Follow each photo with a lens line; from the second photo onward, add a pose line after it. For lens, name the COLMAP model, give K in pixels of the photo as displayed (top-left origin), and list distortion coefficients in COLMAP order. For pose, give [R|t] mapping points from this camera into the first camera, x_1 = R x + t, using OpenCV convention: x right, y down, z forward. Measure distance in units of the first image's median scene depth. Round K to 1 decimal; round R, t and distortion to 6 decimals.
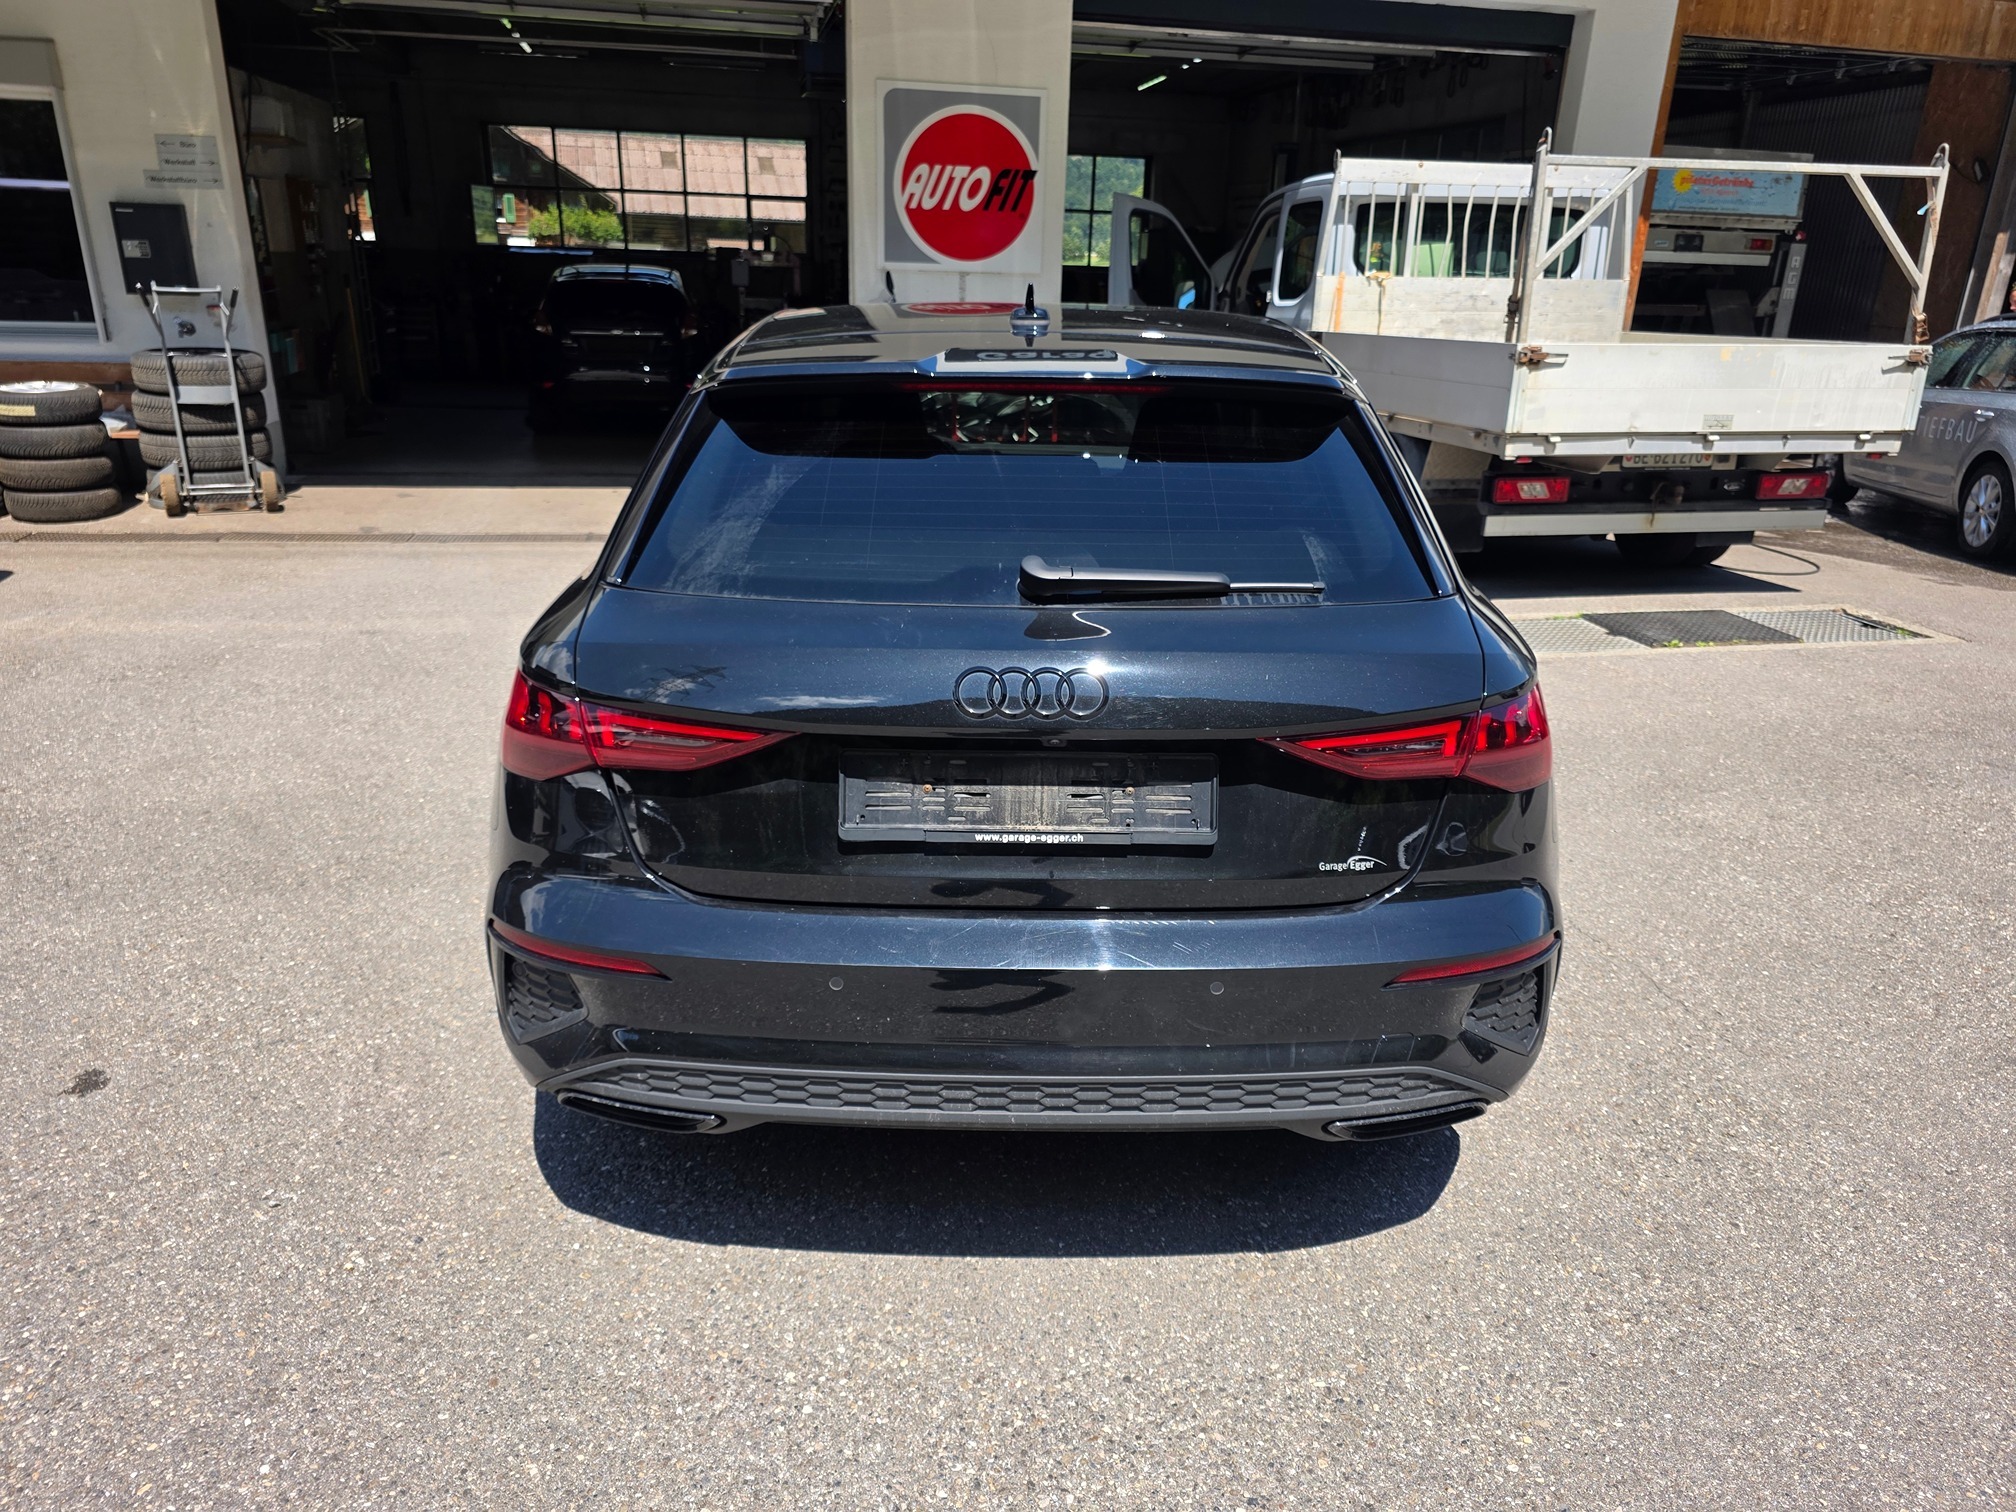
lens RADIAL K [[1388.3, 0, 1008.0], [0, 1388.3, 756.0], [0, 0, 1]] dist [0.033916, -0.036084]
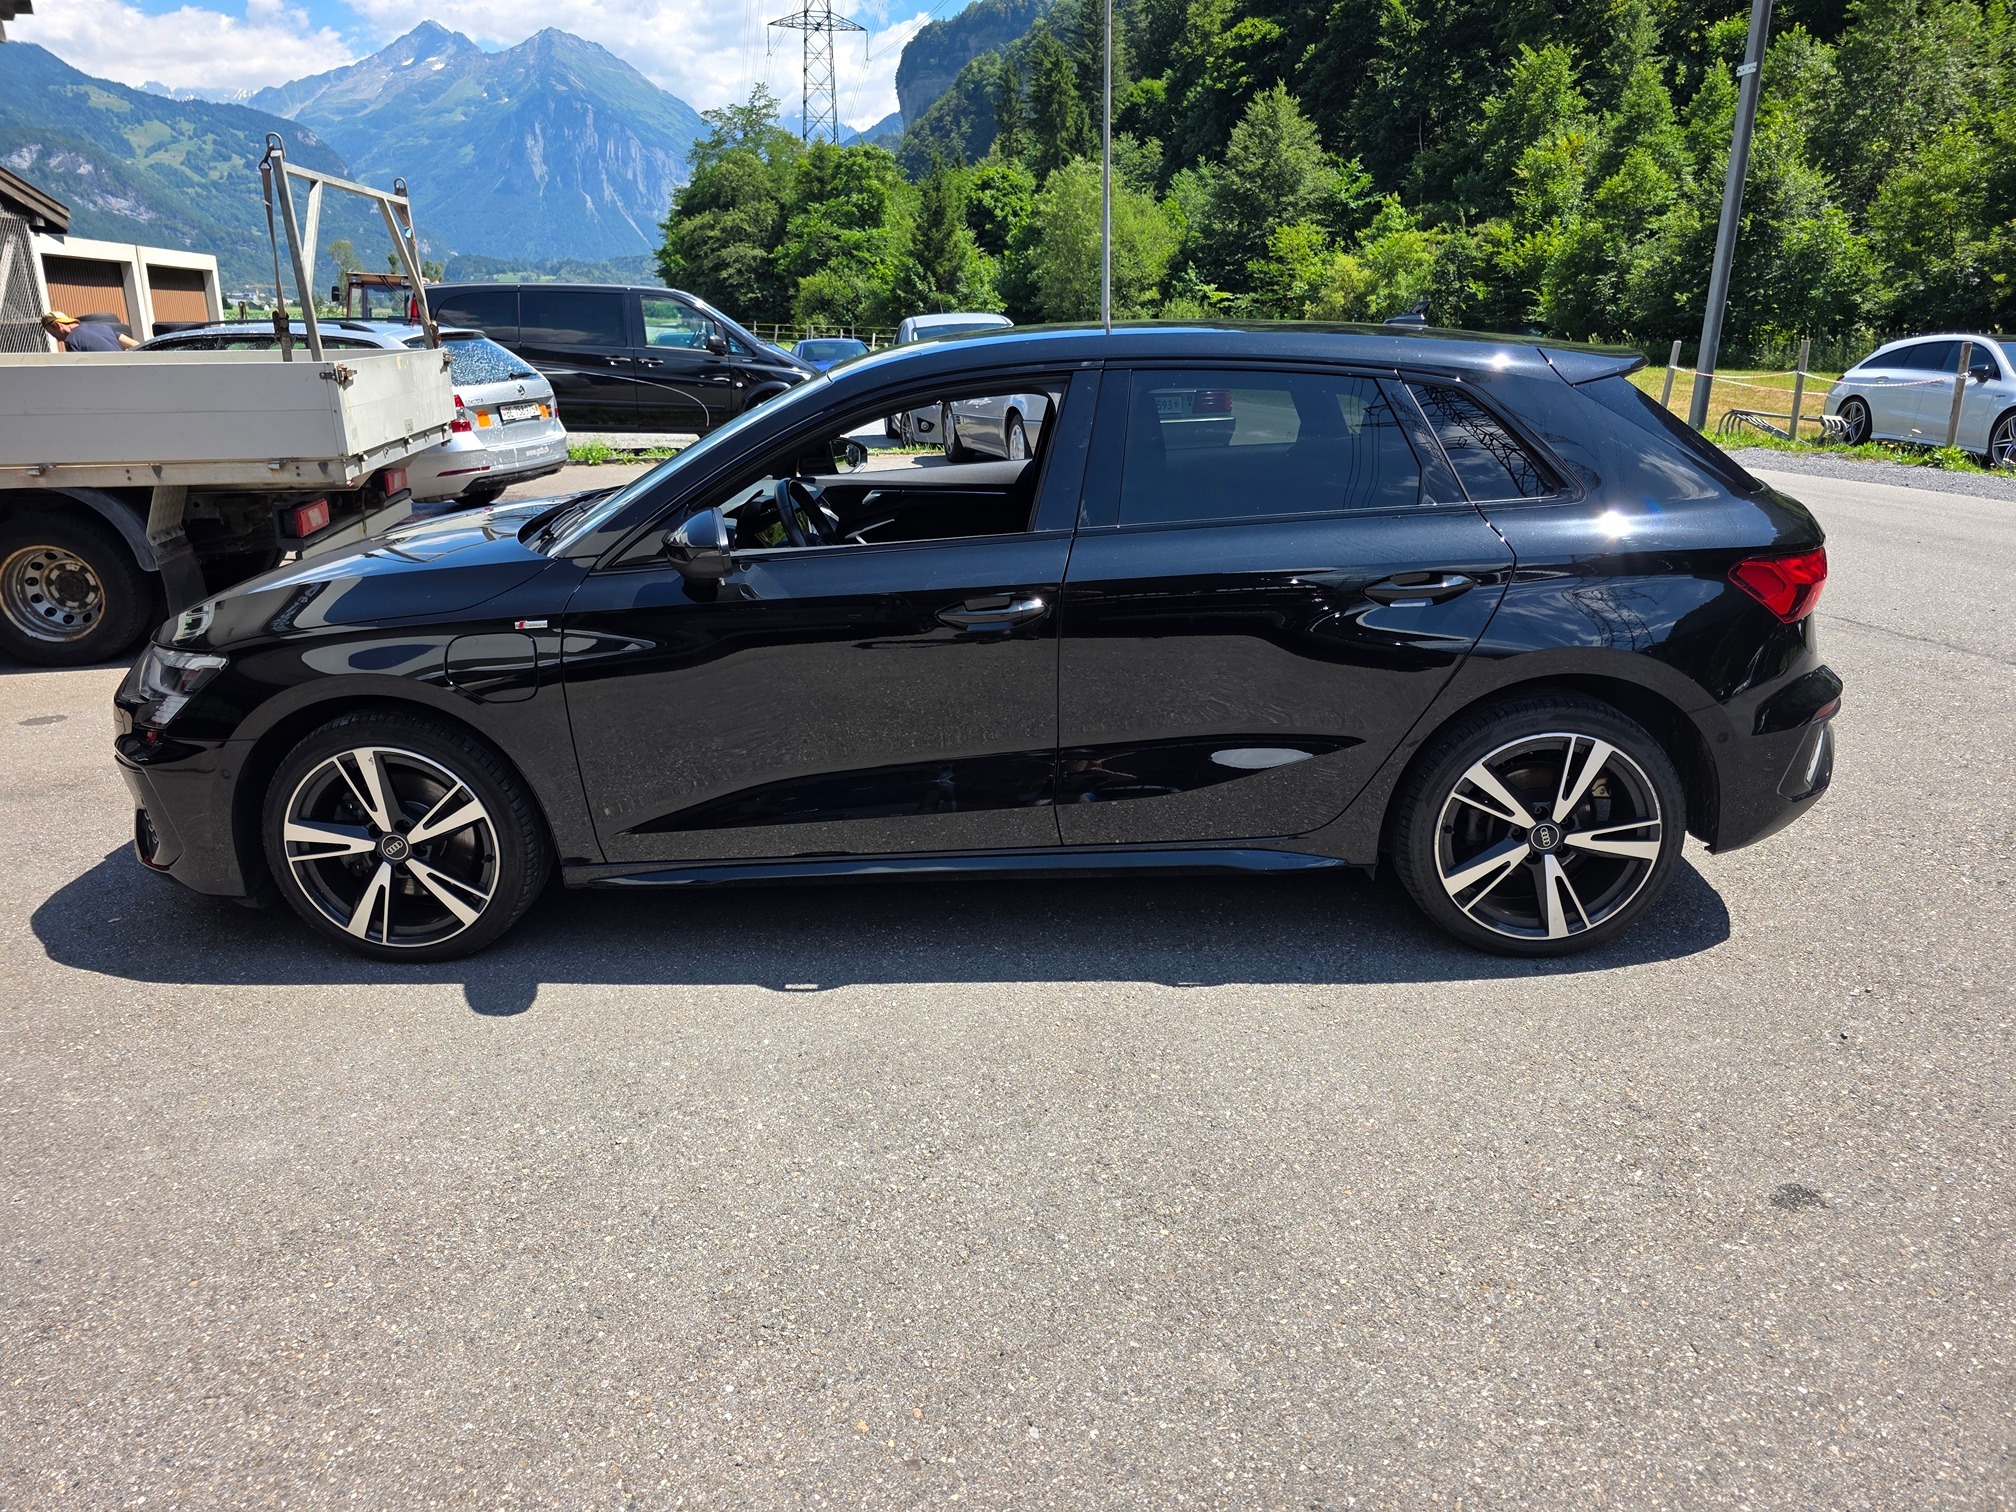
lens RADIAL K [[1329.6, 0, 1011.9], [0, 1329.6, 720.3], [0, 0, 1]] dist [0.030055, -0.025030]
pose [[0.033644, -0.305357, 0.951643, -0.357656], [0.320467, 0.905202, 0.279125, -0.113687], [-0.946662, 0.295580, 0.128312, 0.326250]]
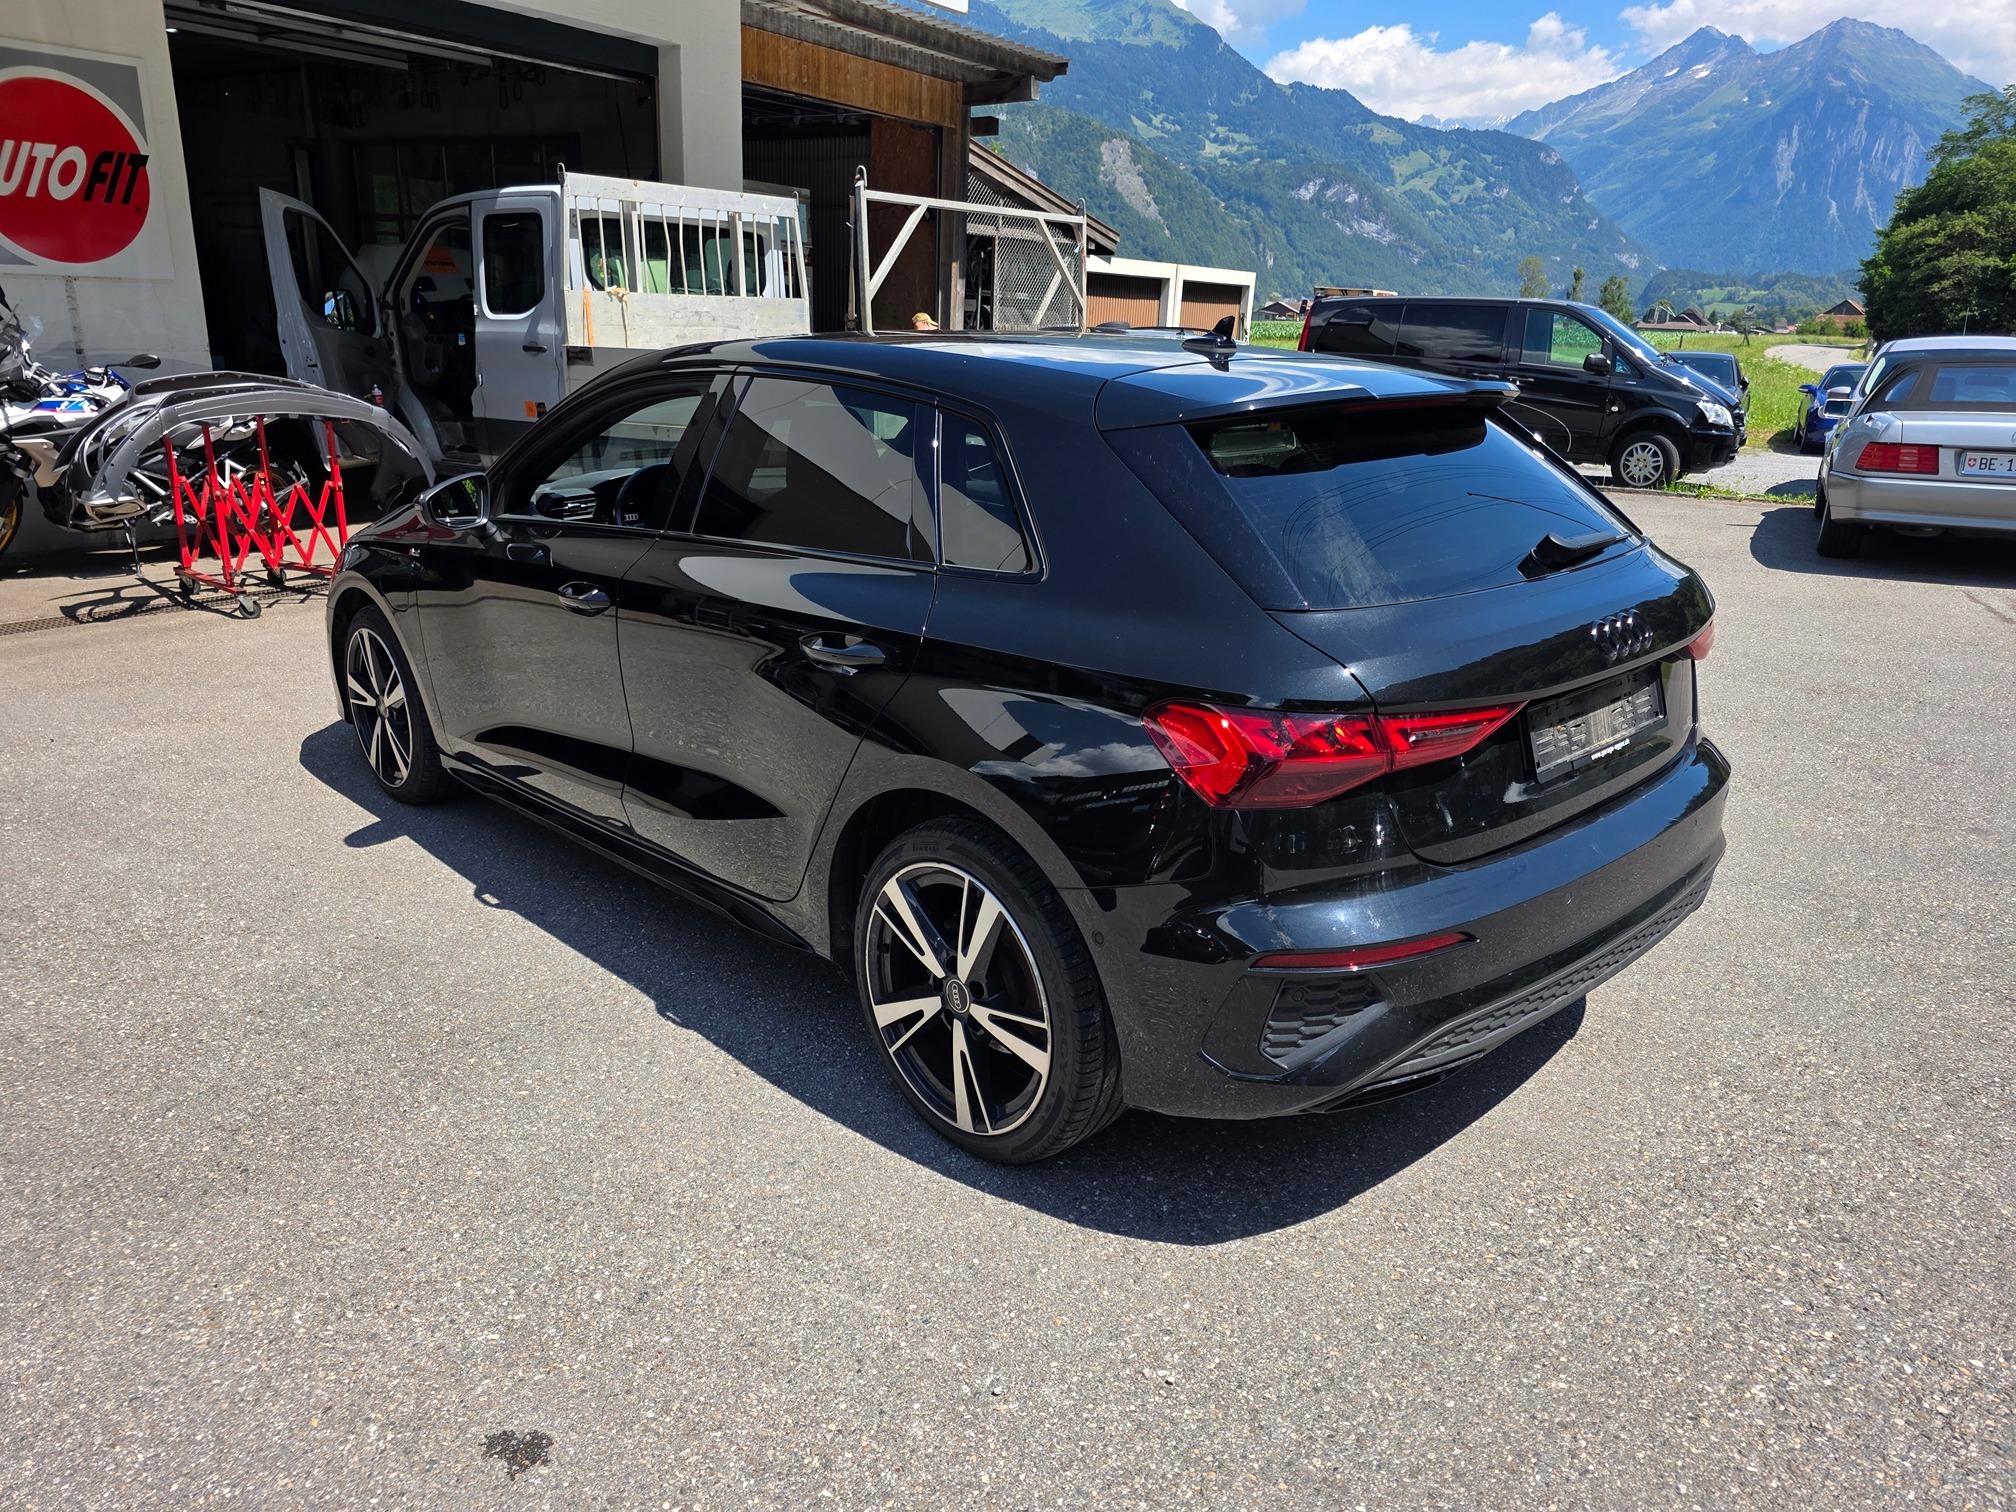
lens RADIAL K [[1362.1, 0, 1079.1], [0, 1362.1, 755.4], [0, 0, 1]] dist [0.034627, -0.034790]
pose [[0.714251, -0.212904, 0.666721, -0.215319], [0.213557, 0.973477, 0.082079, -0.026433], [-0.666513, 0.083758, 0.740774, 0.068930]]
